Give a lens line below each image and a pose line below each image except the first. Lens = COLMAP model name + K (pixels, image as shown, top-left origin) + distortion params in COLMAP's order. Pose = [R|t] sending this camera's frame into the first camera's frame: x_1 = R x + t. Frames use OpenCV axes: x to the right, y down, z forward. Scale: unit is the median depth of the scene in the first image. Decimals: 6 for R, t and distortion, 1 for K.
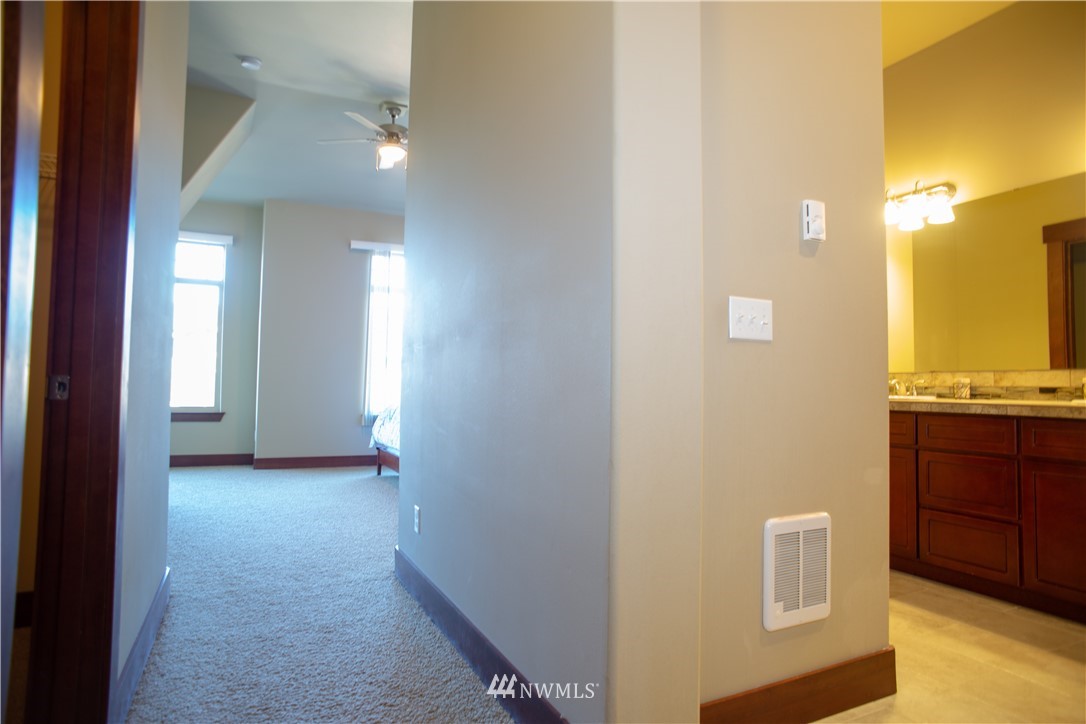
lens RADIAL K [[614.7, 0, 545.4], [0, 614.7, 354.8], [0, 0, 1]] dist [-0.077605, 0.051407]
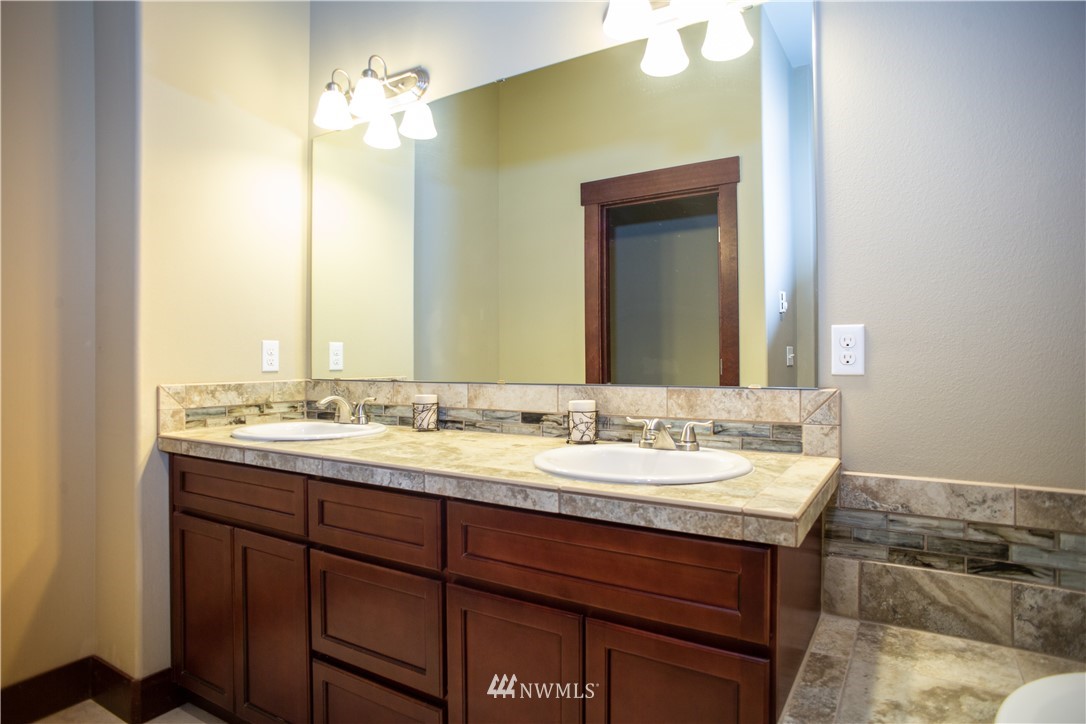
lens RADIAL K [[614.7, 0, 545.4], [0, 614.7, 354.8], [0, 0, 1]] dist [-0.077605, 0.051407]
pose [[0.850986, -0.013919, 0.525003, 0.482966], [-0.011483, 0.998917, 0.045097, -0.029179], [-0.525062, -0.044405, 0.849905, 0.427472]]
